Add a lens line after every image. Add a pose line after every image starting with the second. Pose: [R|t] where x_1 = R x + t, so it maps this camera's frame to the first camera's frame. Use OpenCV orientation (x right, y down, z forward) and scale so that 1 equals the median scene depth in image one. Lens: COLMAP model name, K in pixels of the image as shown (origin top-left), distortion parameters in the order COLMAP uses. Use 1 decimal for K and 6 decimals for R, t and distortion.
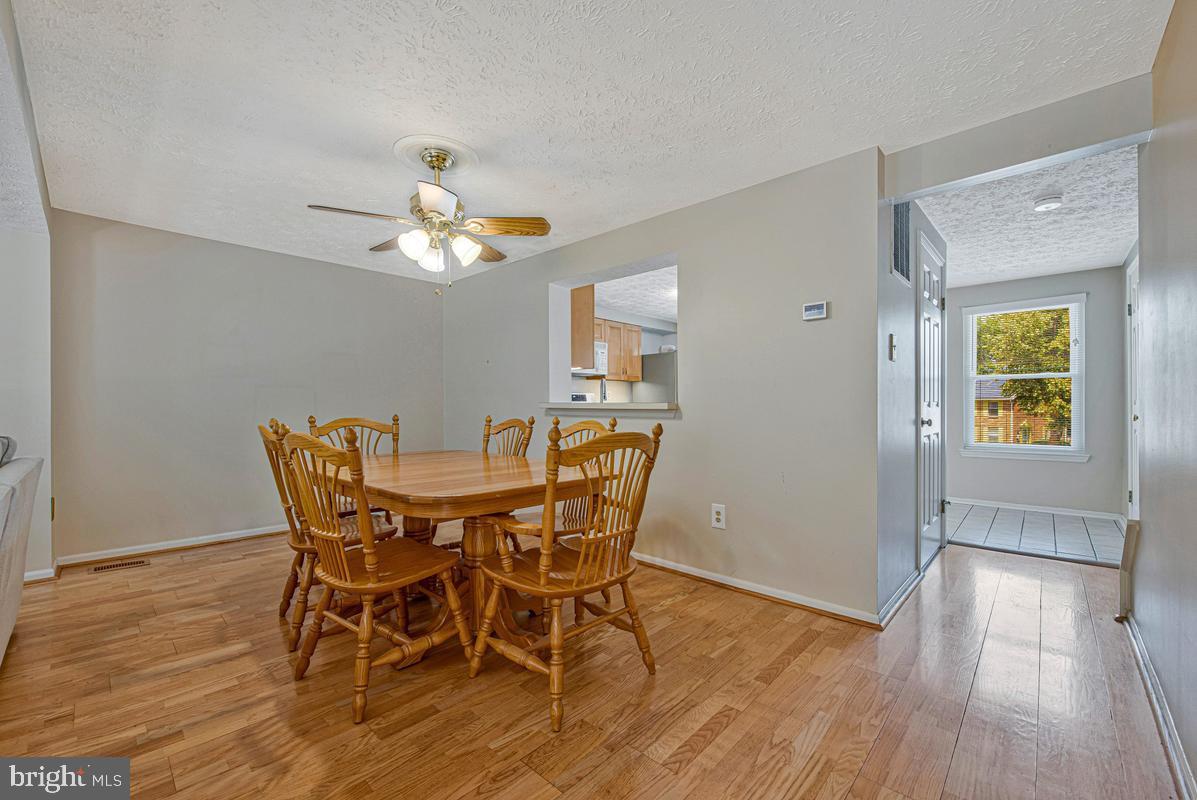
lens RADIAL K [[484.8, 0, 604.7], [0, 484.8, 401.9], [0, 0, 1]] dist [-0.025317, 0.000187]
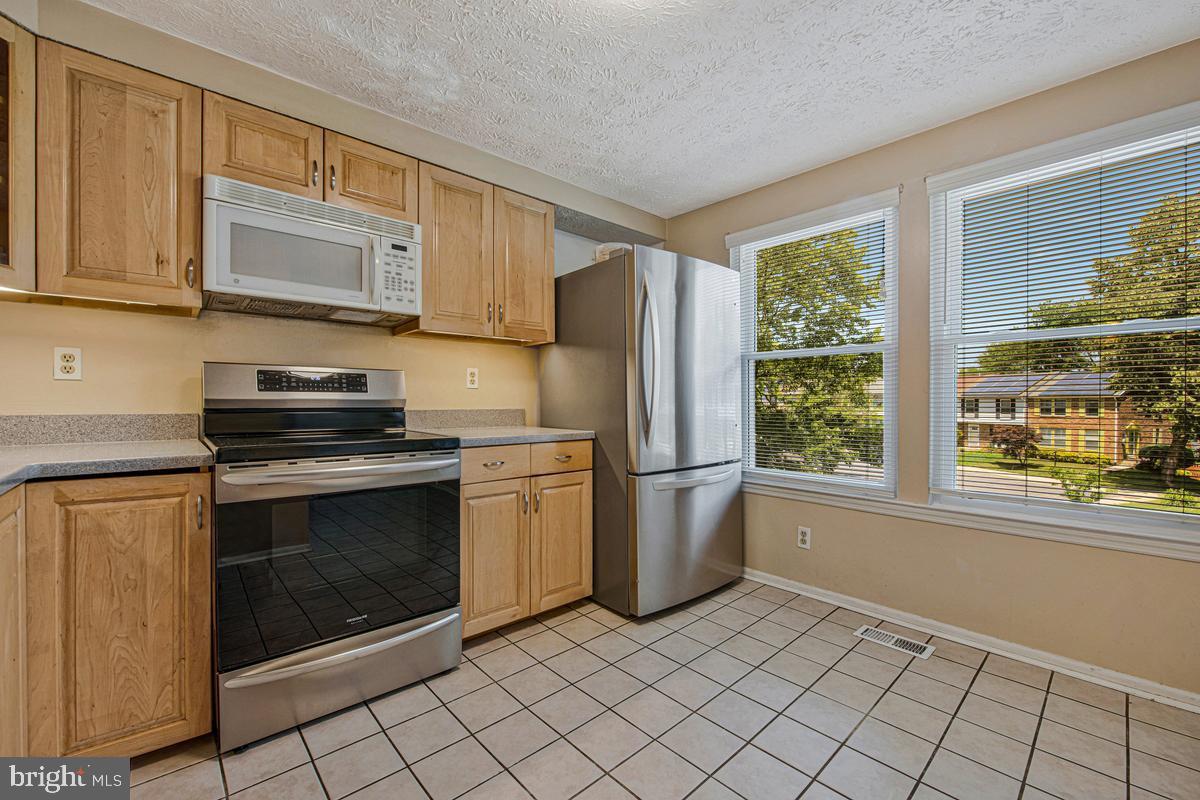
lens RADIAL K [[486.0, 0, 608.1], [0, 486.0, 405.9], [0, 0, 1]] dist [-0.022897, -0.000122]
pose [[0.996950, -0.000335, -0.078038, 0.152680], [0.001267, 0.999928, 0.011901, 0.005047], [0.078029, -0.011963, 0.996879, 0.608655]]
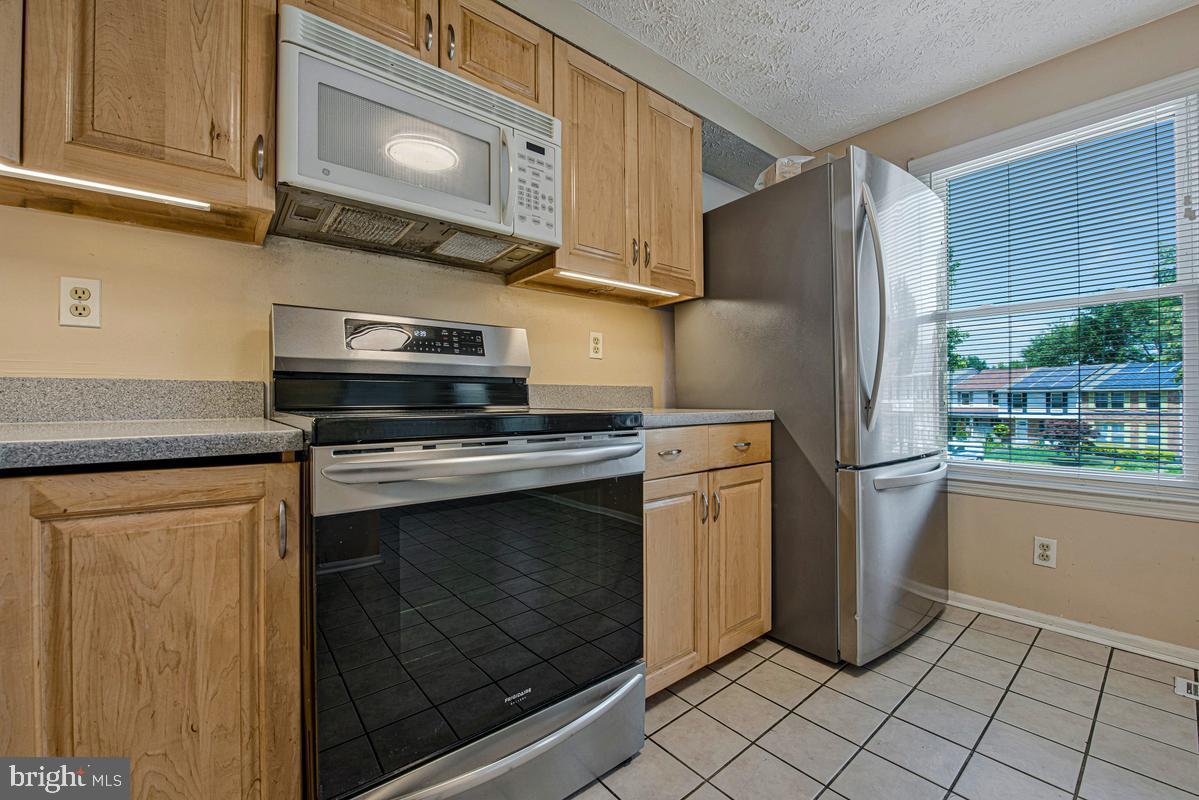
lens RADIAL K [[485.6, 0, 605.7], [0, 485.6, 401.9], [0, 0, 1]] dist [-0.025317, 0.000187]
pose [[0.991619, -0.011293, -0.128705, 0.054327], [0.011809, 0.999925, 0.003246, 0.022099], [0.128659, -0.004739, 0.991678, 0.693331]]
